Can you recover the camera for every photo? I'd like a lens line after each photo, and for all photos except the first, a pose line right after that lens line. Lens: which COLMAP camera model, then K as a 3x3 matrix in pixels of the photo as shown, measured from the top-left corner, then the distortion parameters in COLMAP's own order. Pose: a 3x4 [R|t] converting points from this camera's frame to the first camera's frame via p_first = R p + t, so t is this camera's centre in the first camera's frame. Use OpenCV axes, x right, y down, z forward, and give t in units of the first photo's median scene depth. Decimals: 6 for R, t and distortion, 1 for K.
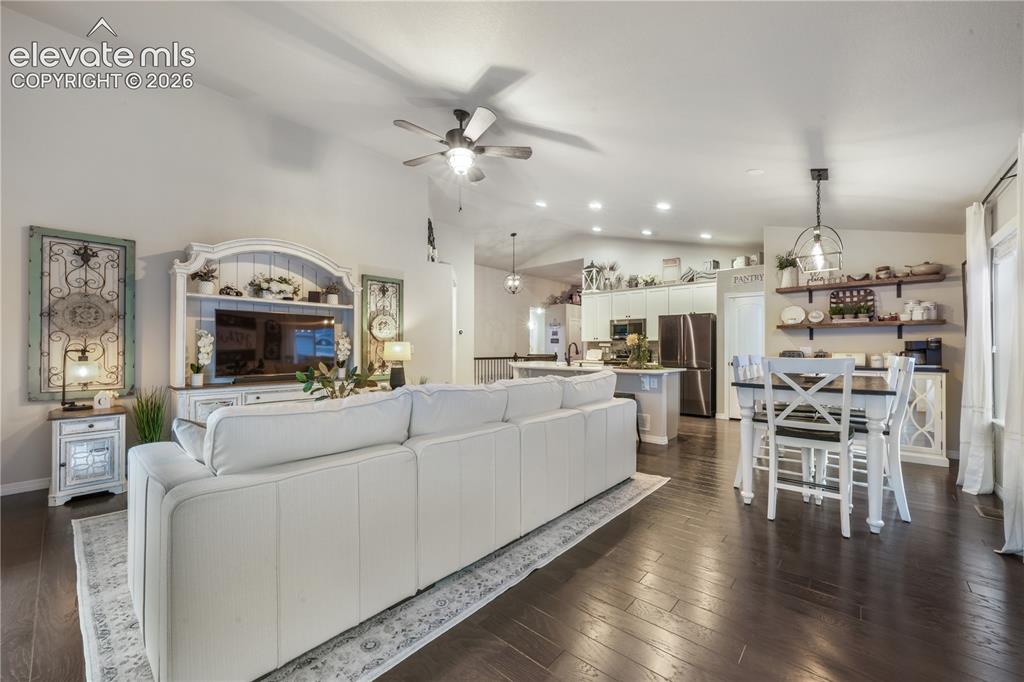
lens RADIAL K [[417.0, 0, 508.4], [0, 417.0, 340.4], [0, 0, 1]] dist [0.006018, -0.000302]
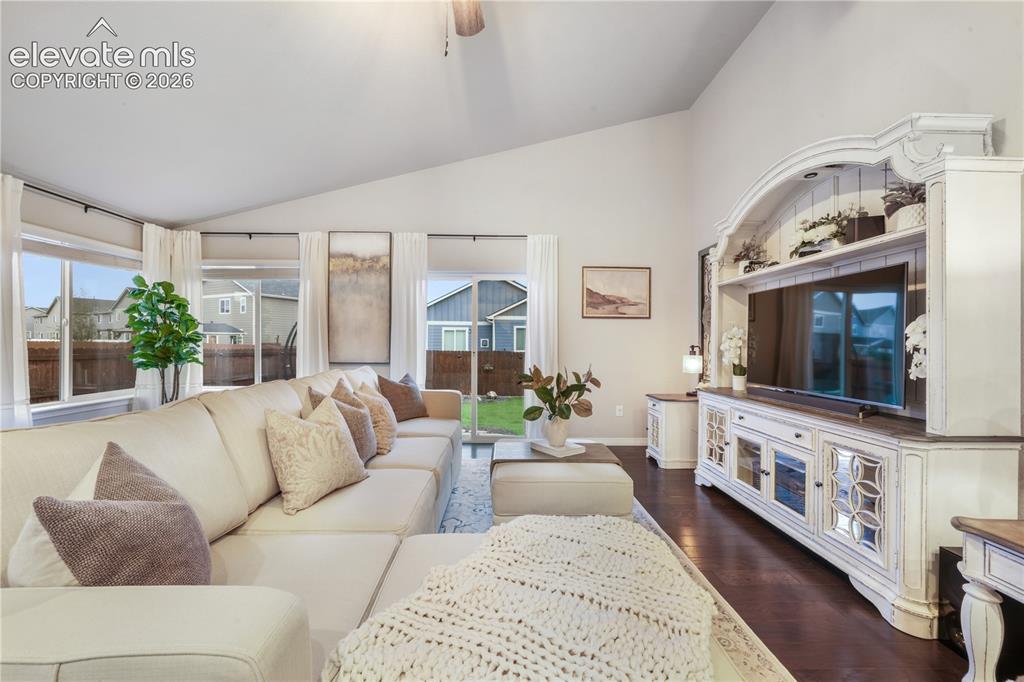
lens RADIAL K [[397.2, 0, 508.5], [0, 397.2, 341.8], [0, 0, 1]] dist [-0.011048, 0.000216]
pose [[-0.734821, -0.006992, -0.678225, 0.089806], [0.007811, 0.999793, -0.018770, 0.017737], [0.678216, -0.019090, -0.734614, 0.959714]]
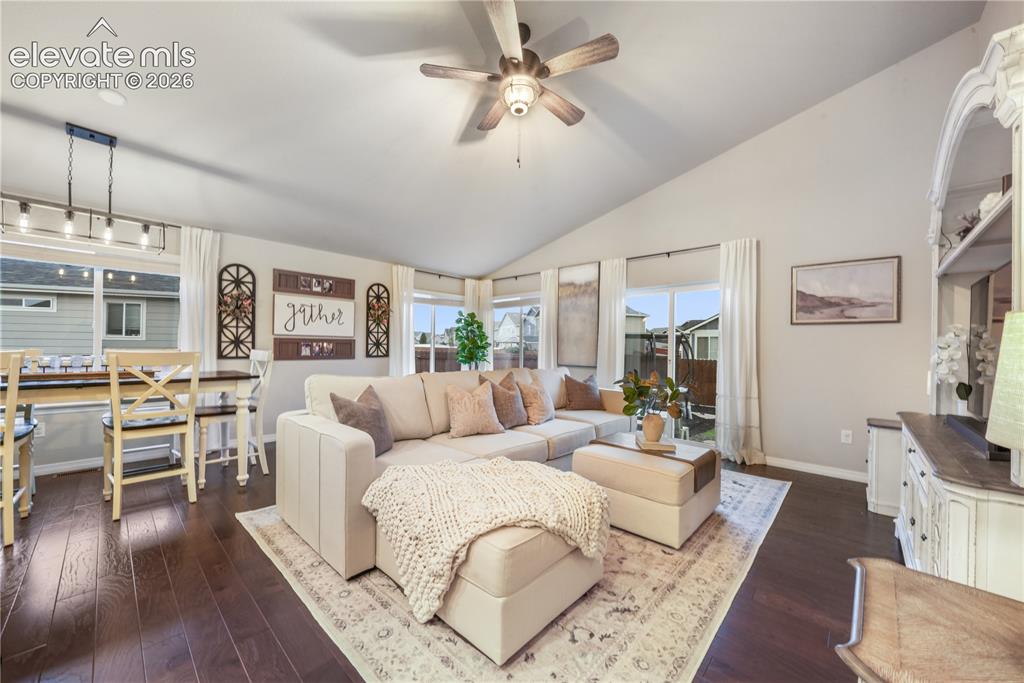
lens RADIAL K [[377.0, 0, 509.1], [0, 377.0, 345.9], [0, 0, 1]] dist [-0.014868, 0.000840]
pose [[-0.999459, -0.018065, 0.027471, -0.085809], [-0.018831, 0.999433, -0.027895, 0.021969], [-0.026951, -0.028397, -0.999233, 1.163316]]
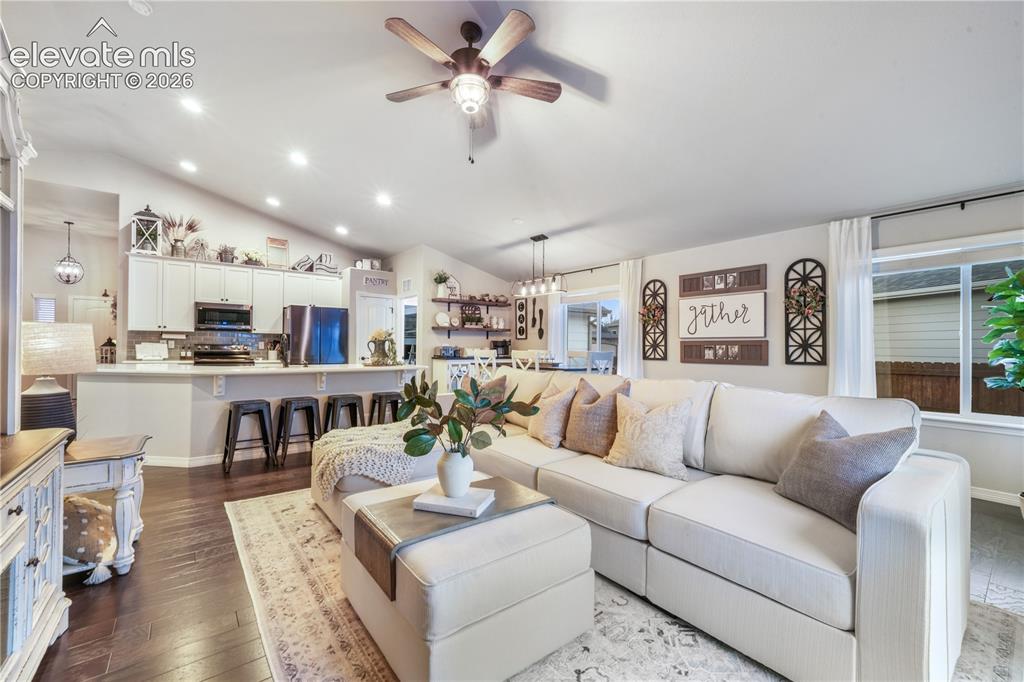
lens RADIAL K [[417.0, 0, 507.1], [0, 417.0, 346.8], [0, 0, 1]] dist [0.006018, -0.000302]
pose [[0.183868, -0.002744, 0.982947, -0.580291], [-0.031575, 0.999464, 0.008696, 0.008041], [-0.982444, -0.032635, 0.183683, 0.560757]]
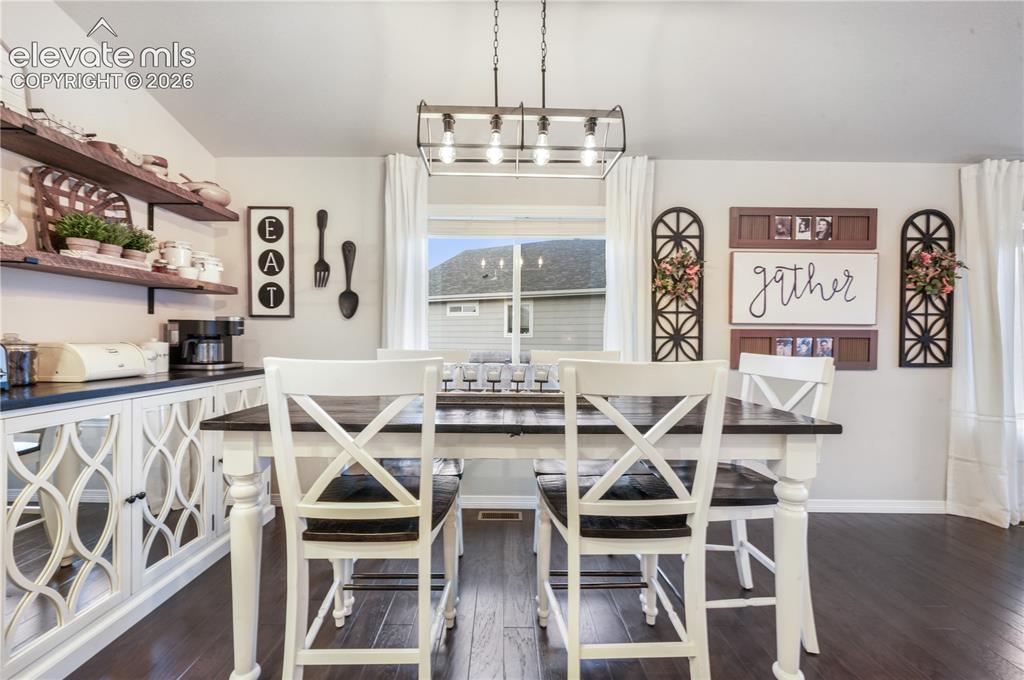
lens RADIAL K [[406.5, 0, 504.8], [0, 406.5, 342.2], [0, 0, 1]] dist [-0.006542, 0.000017]
pose [[-0.660048, -0.015817, 0.751057, 0.266075], [-0.029930, 0.999538, -0.005254, 0.017791], [-0.750627, -0.025947, -0.660217, 0.896244]]
